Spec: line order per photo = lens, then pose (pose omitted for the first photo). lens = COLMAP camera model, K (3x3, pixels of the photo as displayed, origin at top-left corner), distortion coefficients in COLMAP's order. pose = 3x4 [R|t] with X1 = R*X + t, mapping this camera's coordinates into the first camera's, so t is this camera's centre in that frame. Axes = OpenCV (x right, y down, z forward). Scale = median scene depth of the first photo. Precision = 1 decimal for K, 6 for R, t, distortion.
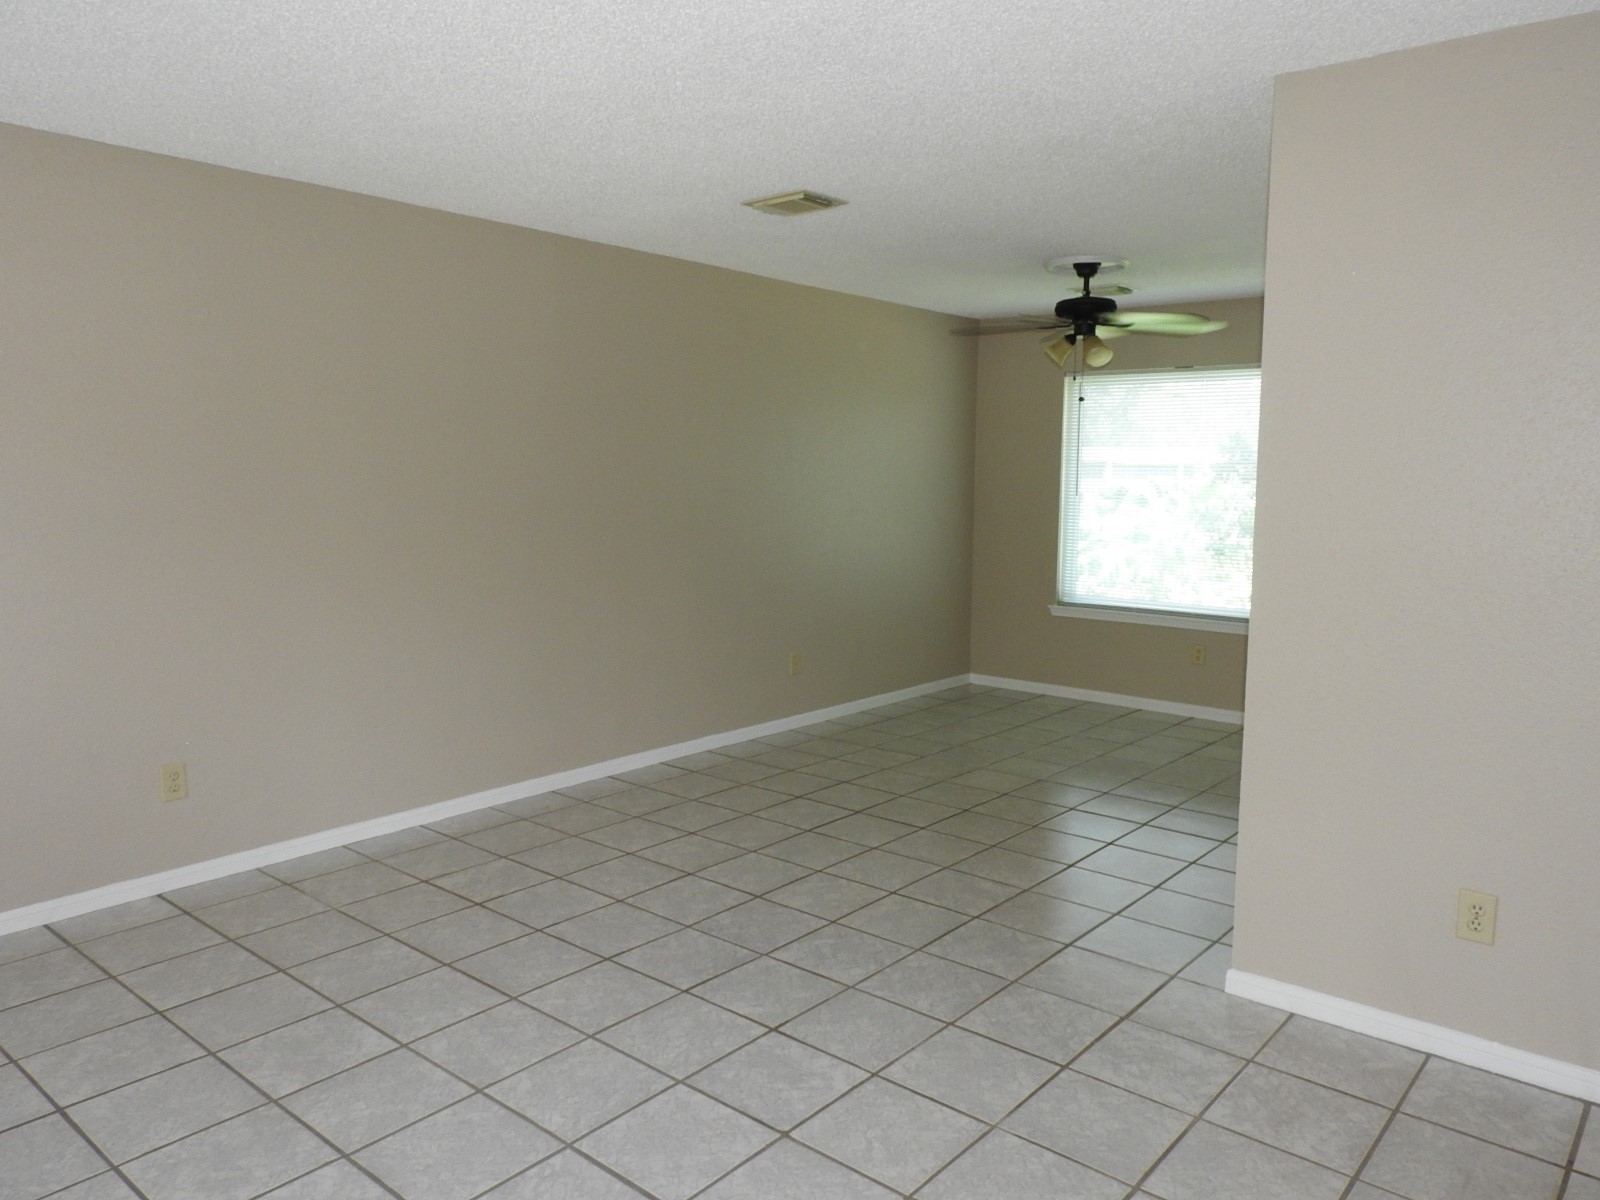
lens RADIAL K [[1148.9, 0, 802.5], [0, 1148.9, 601.0], [0, 0, 1]] dist [0.010946, -0.001331]
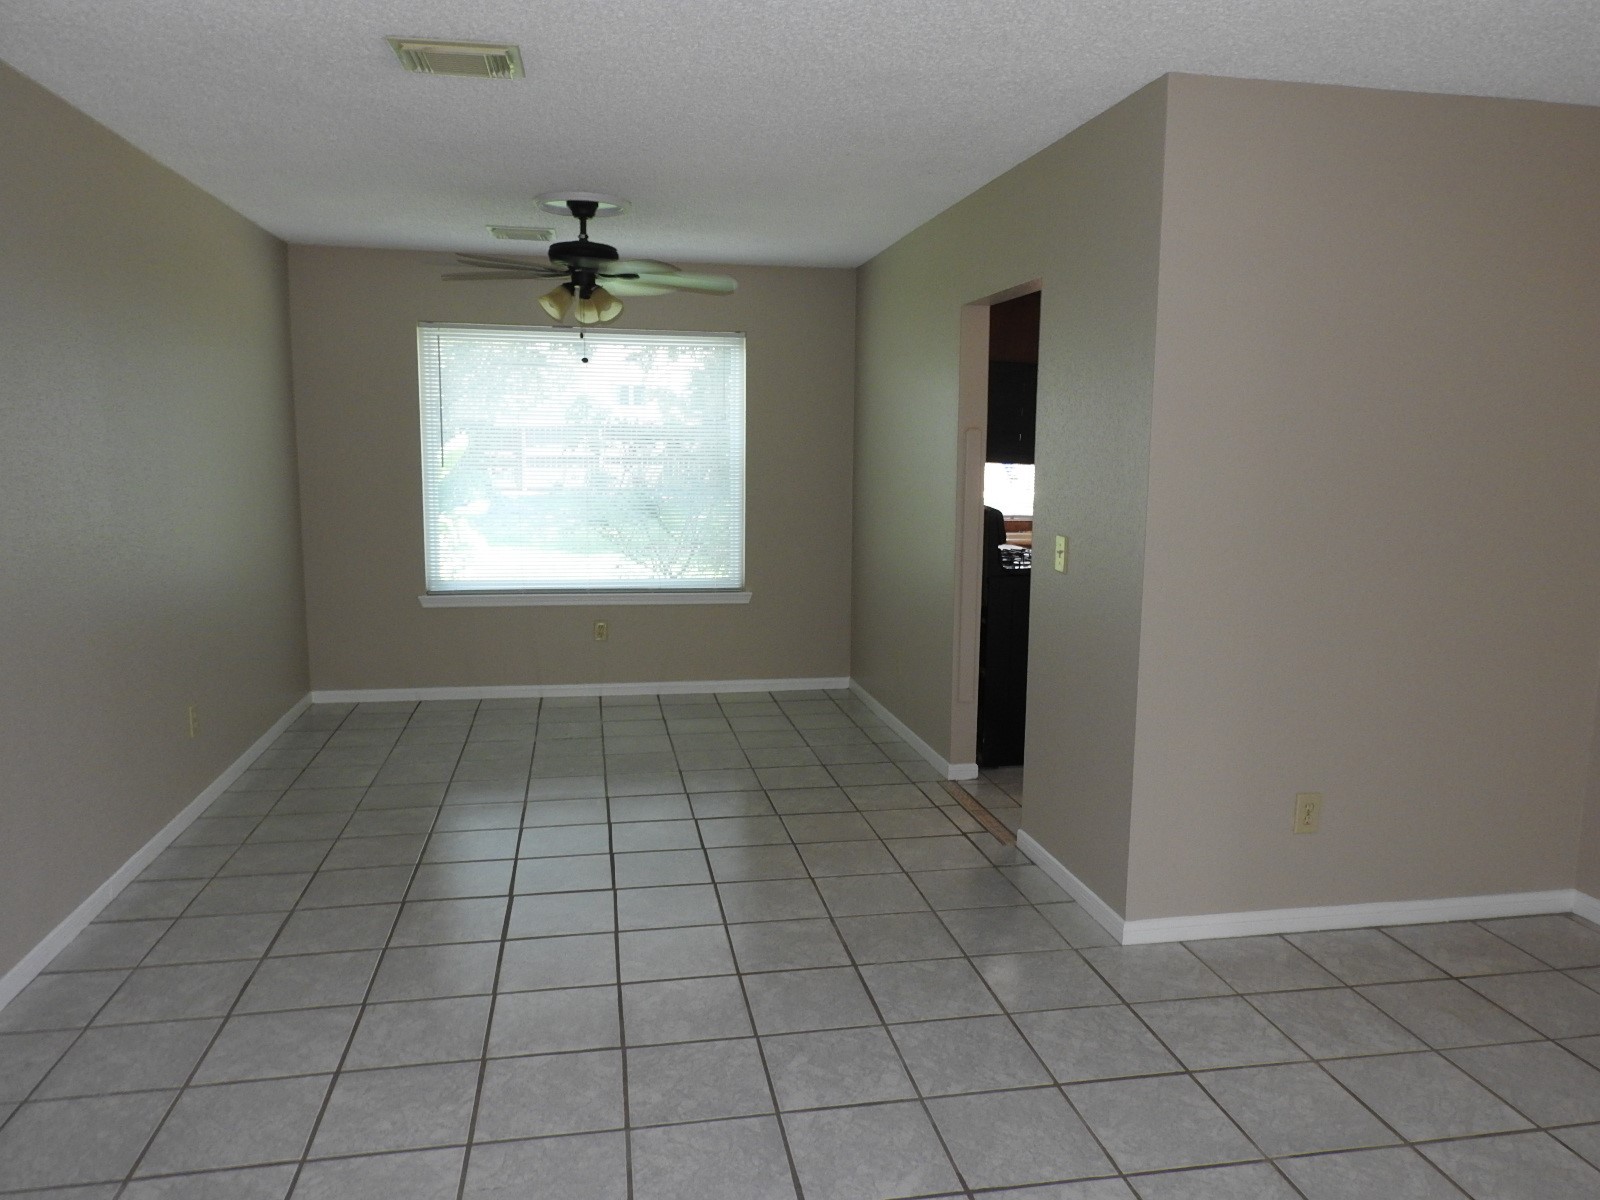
lens RADIAL K [[1148.9, 0, 802.5], [0, 1148.9, 601.0], [0, 0, 1]] dist [0.010946, -0.001331]
pose [[0.628548, -0.112562, 0.769583, -0.261866], [0.082366, 0.993541, 0.078048, -0.035977], [-0.773398, 0.014331, 0.633759, 0.241832]]
